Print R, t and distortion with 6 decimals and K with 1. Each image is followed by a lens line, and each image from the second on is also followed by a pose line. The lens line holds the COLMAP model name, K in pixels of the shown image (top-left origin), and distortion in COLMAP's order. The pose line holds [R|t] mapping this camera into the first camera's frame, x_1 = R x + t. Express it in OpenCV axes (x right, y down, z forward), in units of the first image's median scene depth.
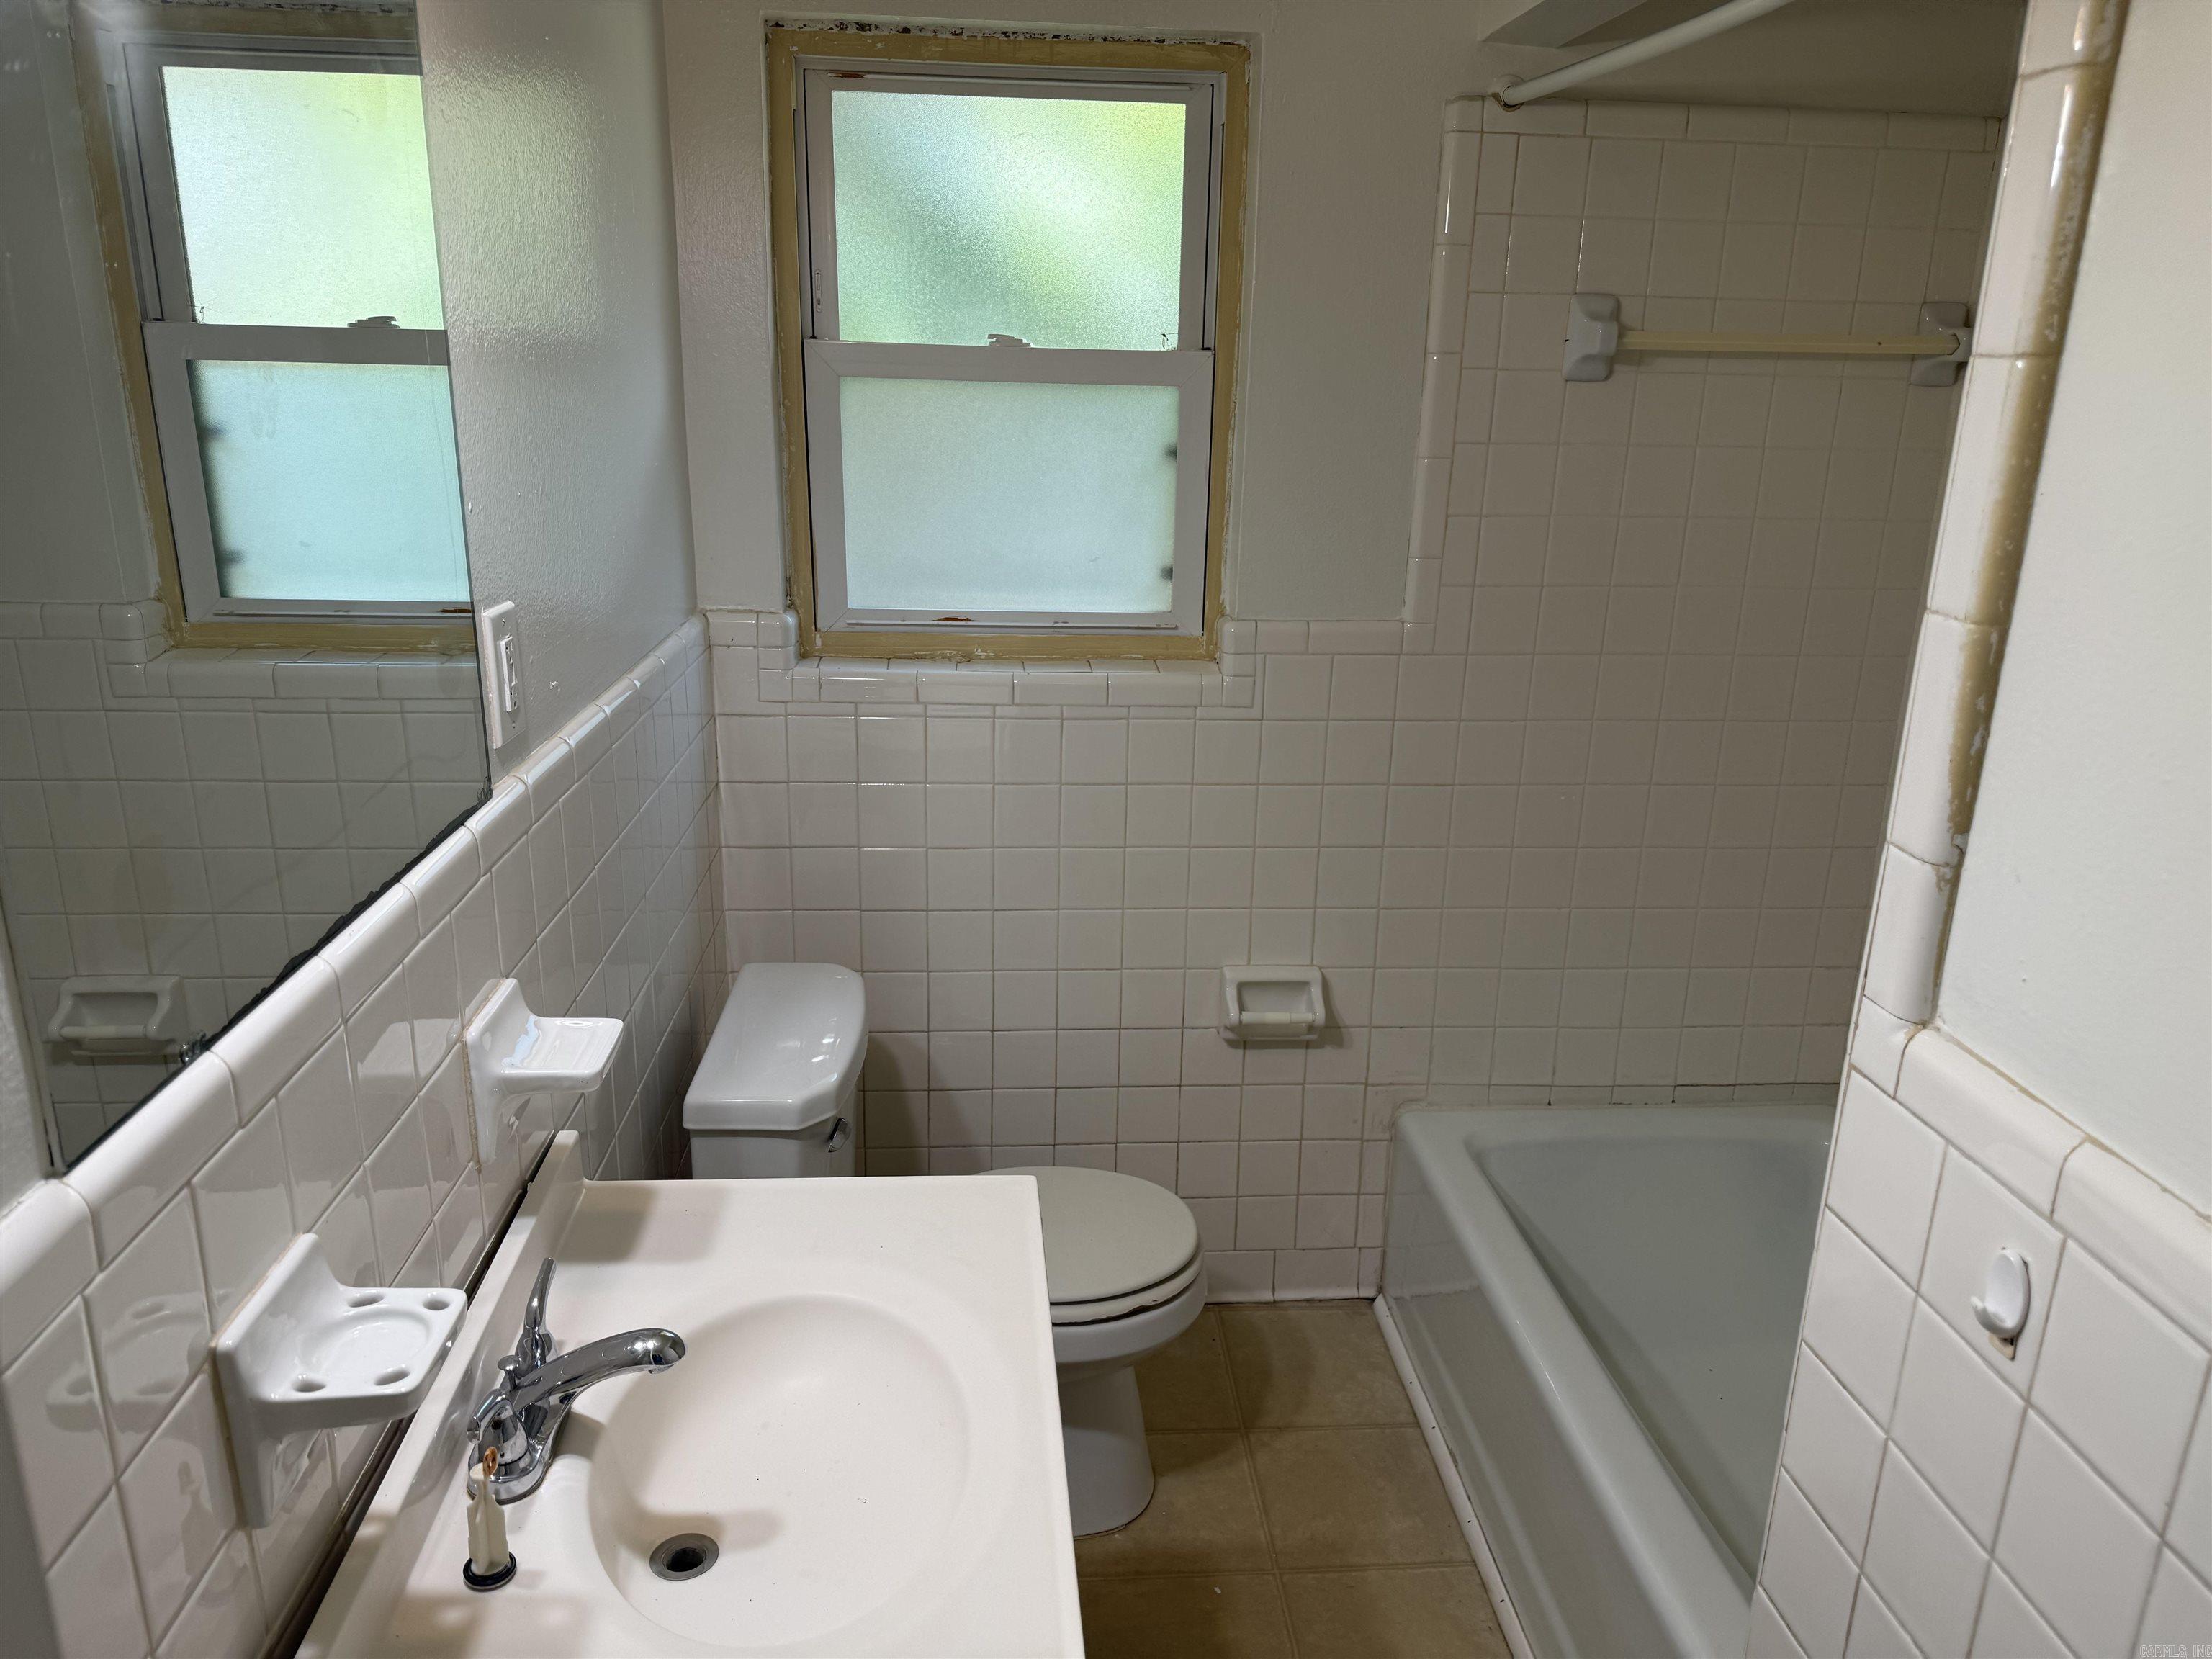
lens RADIAL K [[1566.0, 0, 1112.2], [0, 1566.0, 833.6], [0, 0, 1]] dist [0.121894, -0.255470]
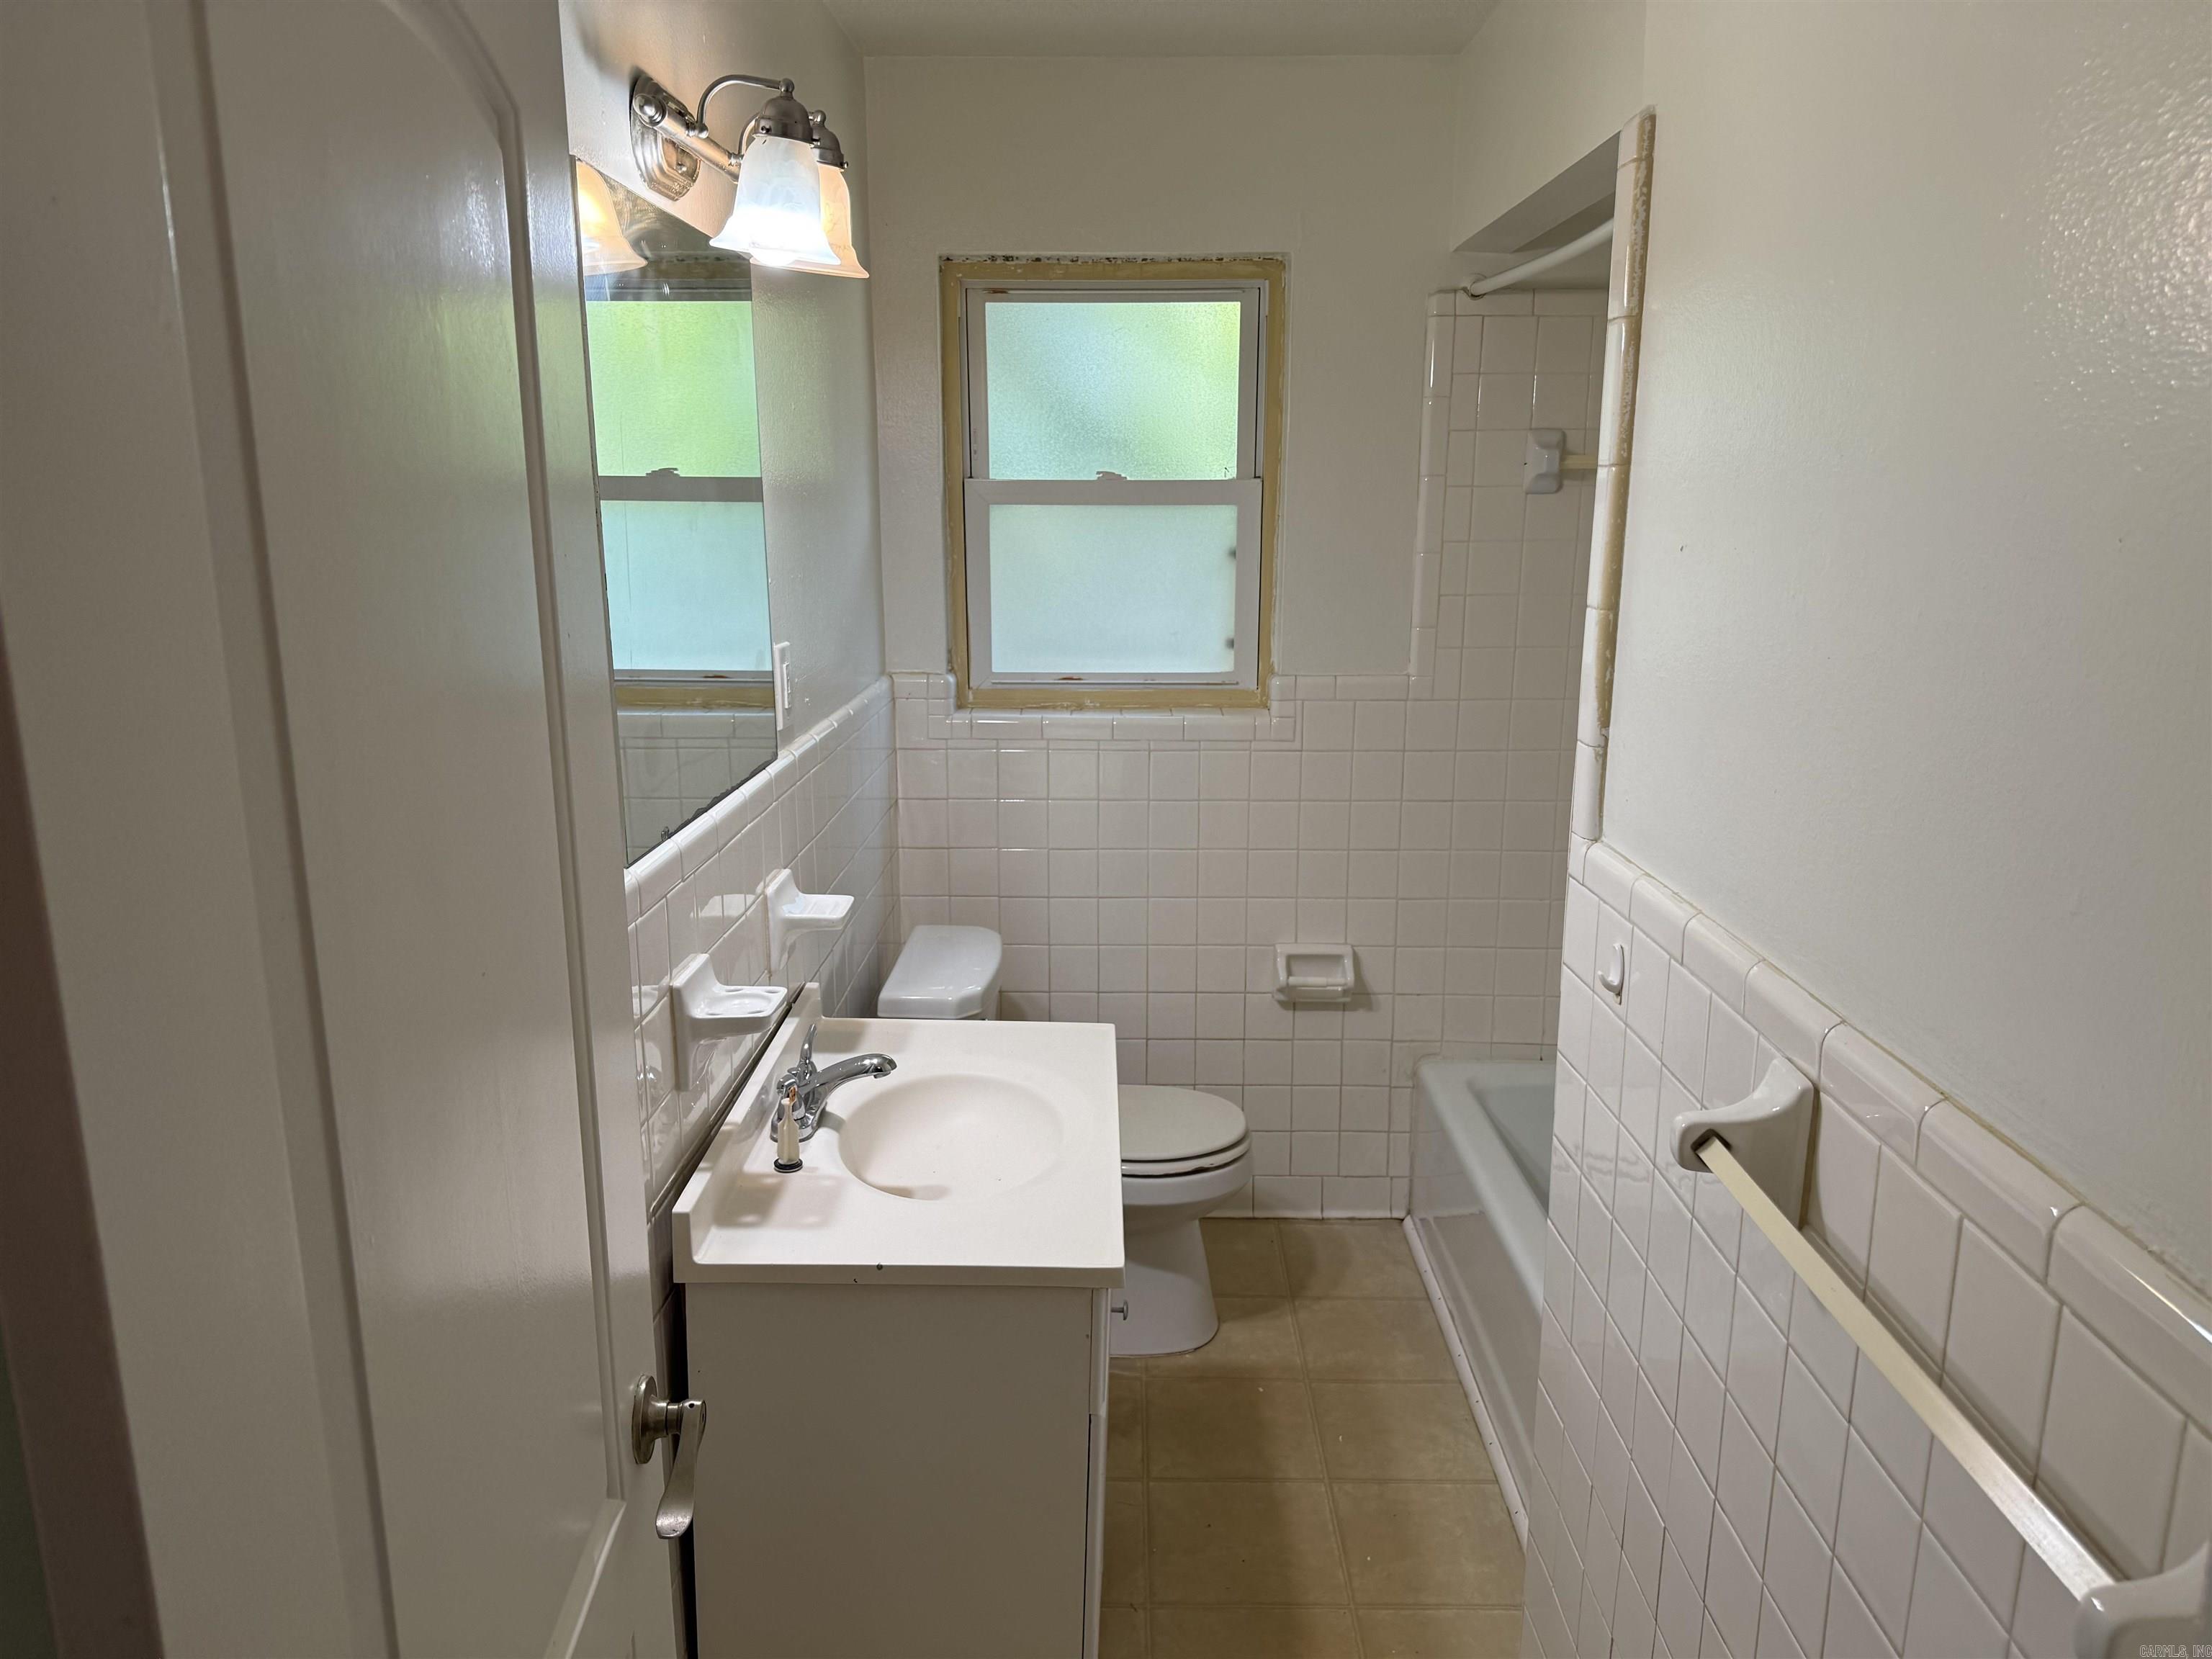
lens RADIAL K [[1584.6, 0, 1097.6], [0, 1584.6, 848.6], [0, 0, 1]] dist [0.116579, -0.184788]
pose [[0.995222, -0.002353, -0.097611, 0.057117], [-0.004751, 0.997358, -0.072484, 0.111369], [0.097524, 0.072601, 0.992582, -0.349011]]
